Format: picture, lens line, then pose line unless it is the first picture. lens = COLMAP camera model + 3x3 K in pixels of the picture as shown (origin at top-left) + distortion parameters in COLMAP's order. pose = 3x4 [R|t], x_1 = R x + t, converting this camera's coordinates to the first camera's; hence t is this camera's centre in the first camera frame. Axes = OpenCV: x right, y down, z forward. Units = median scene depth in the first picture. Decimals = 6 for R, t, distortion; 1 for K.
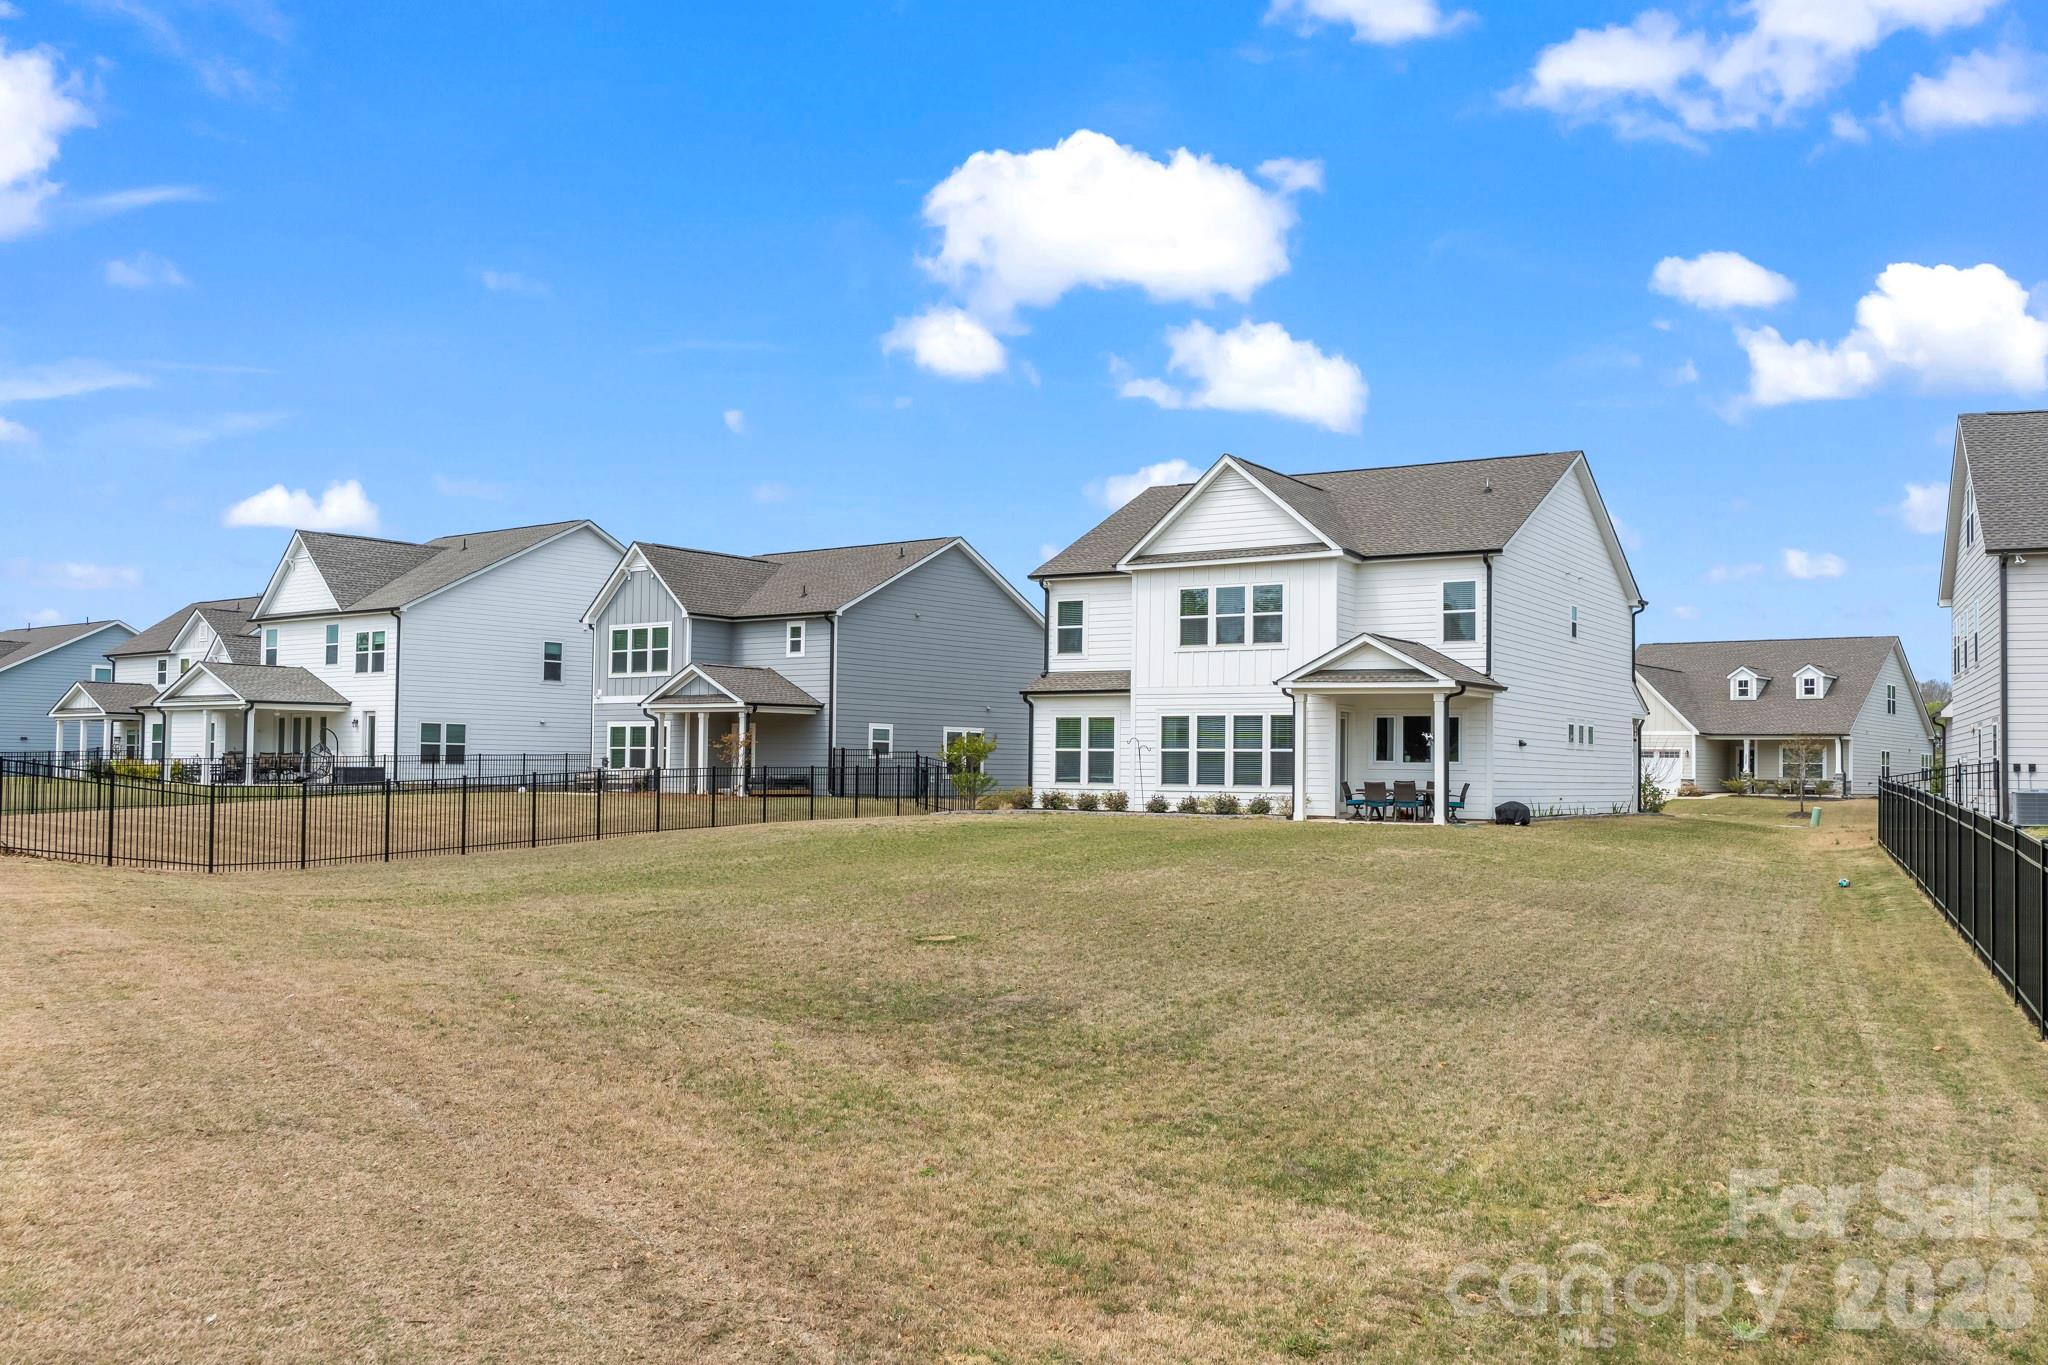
lens RADIAL K [[1757.1, 0, 1024.0], [0, 1757.1, 682.5], [0, 0, 1]] dist [0.001761, -0.000029]
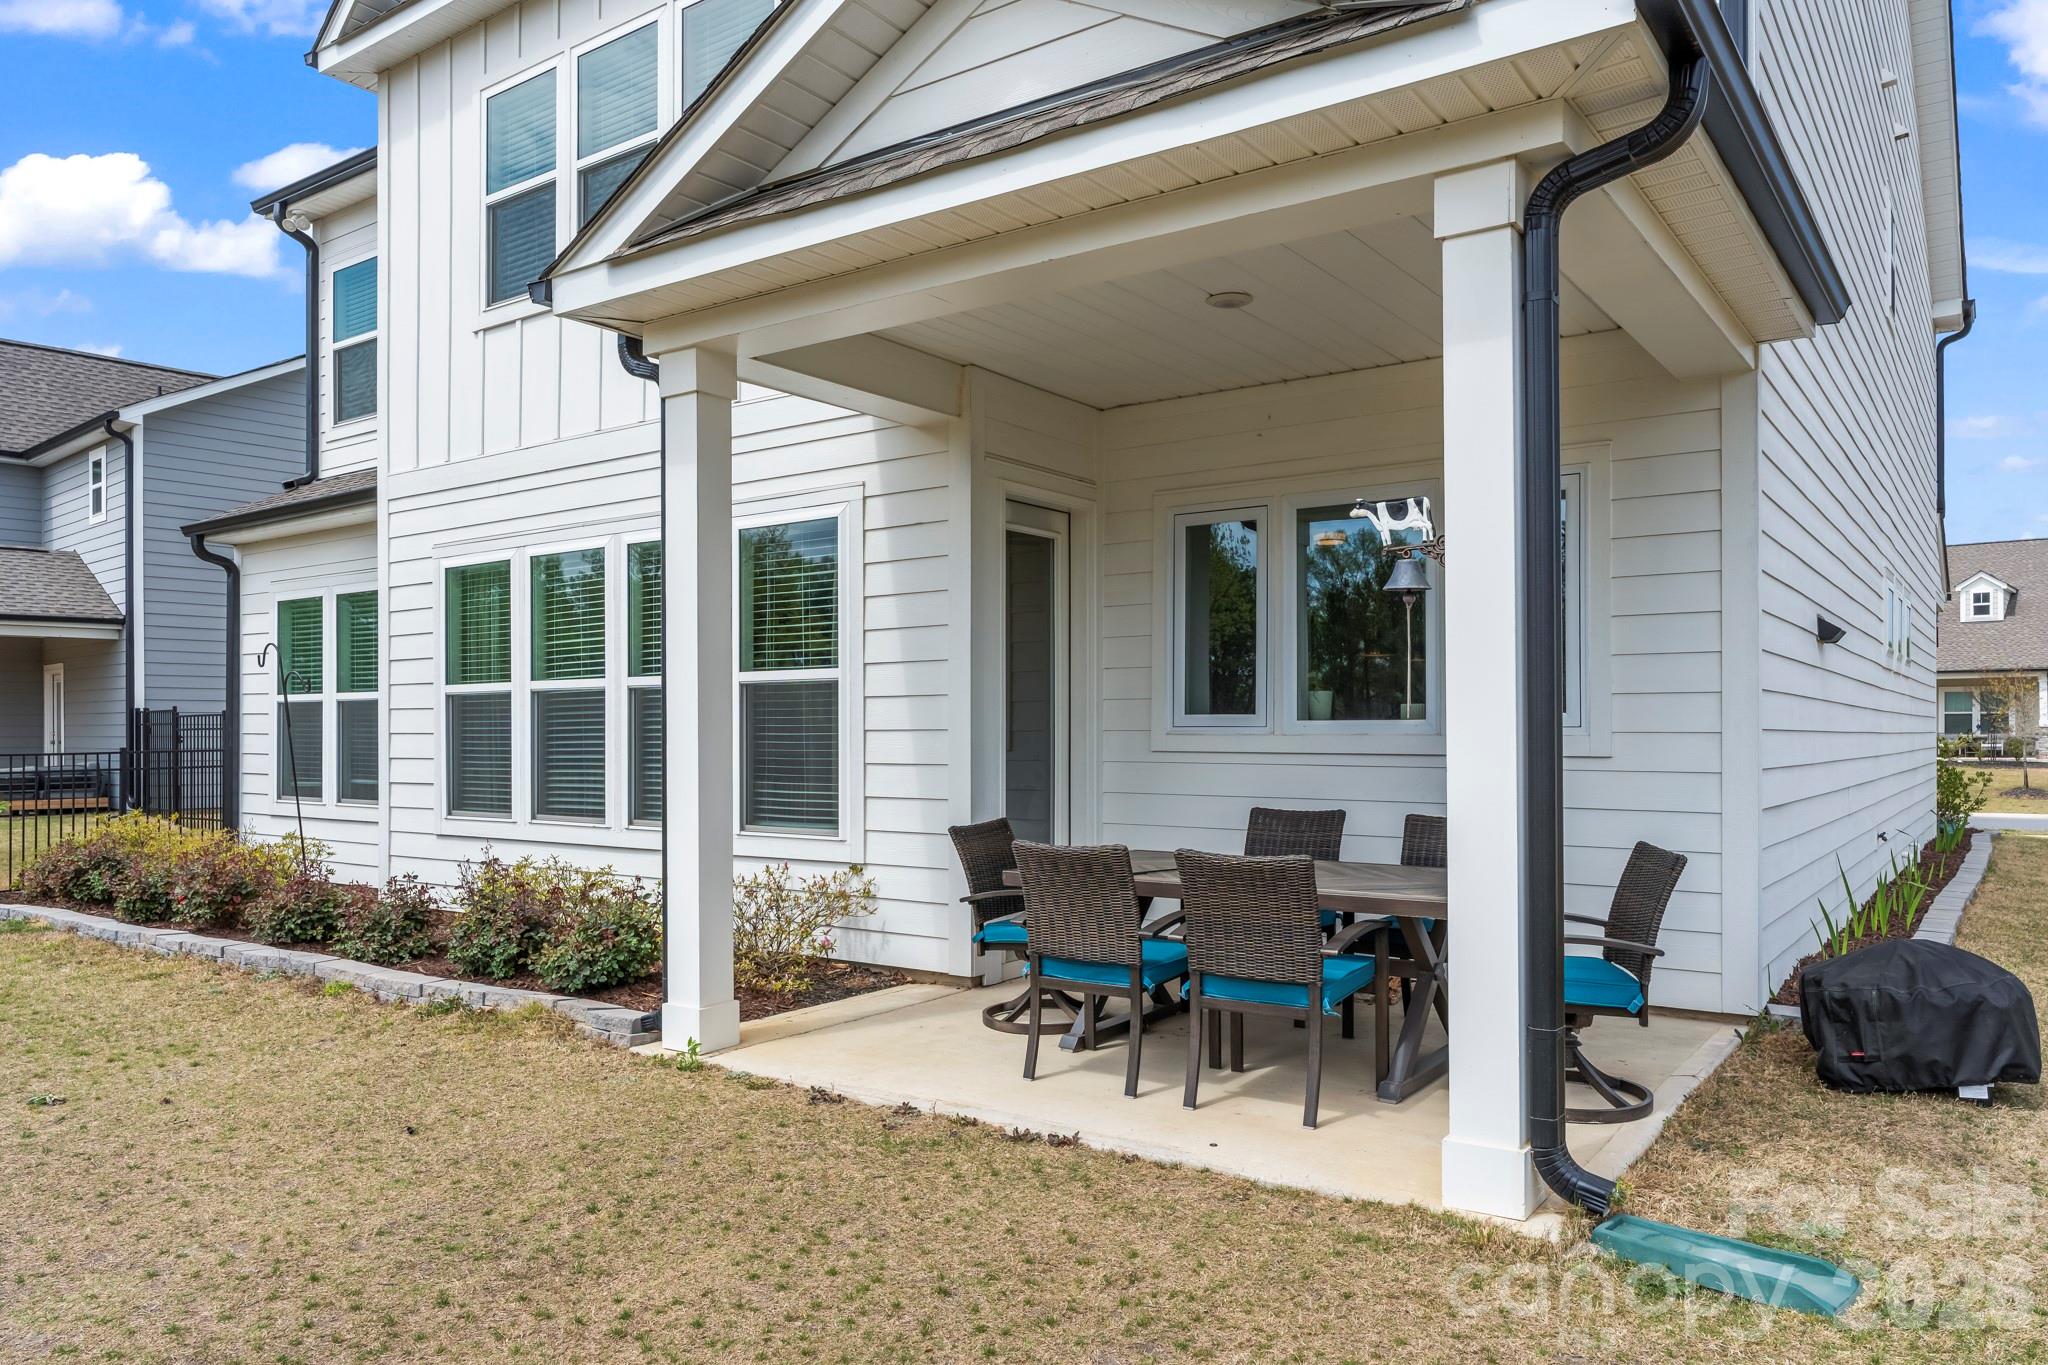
lens RADIAL K [[1391.4, 0, 1021.0], [0, 1391.4, 717.9], [0, 0, 1]] dist [0.004738, 0.001543]
pose [[0.997811, -0.015596, -0.064267, 0.185345], [0.018177, 0.999043, 0.039776, 0.036211], [0.063585, -0.040857, 0.997140, 0.794444]]
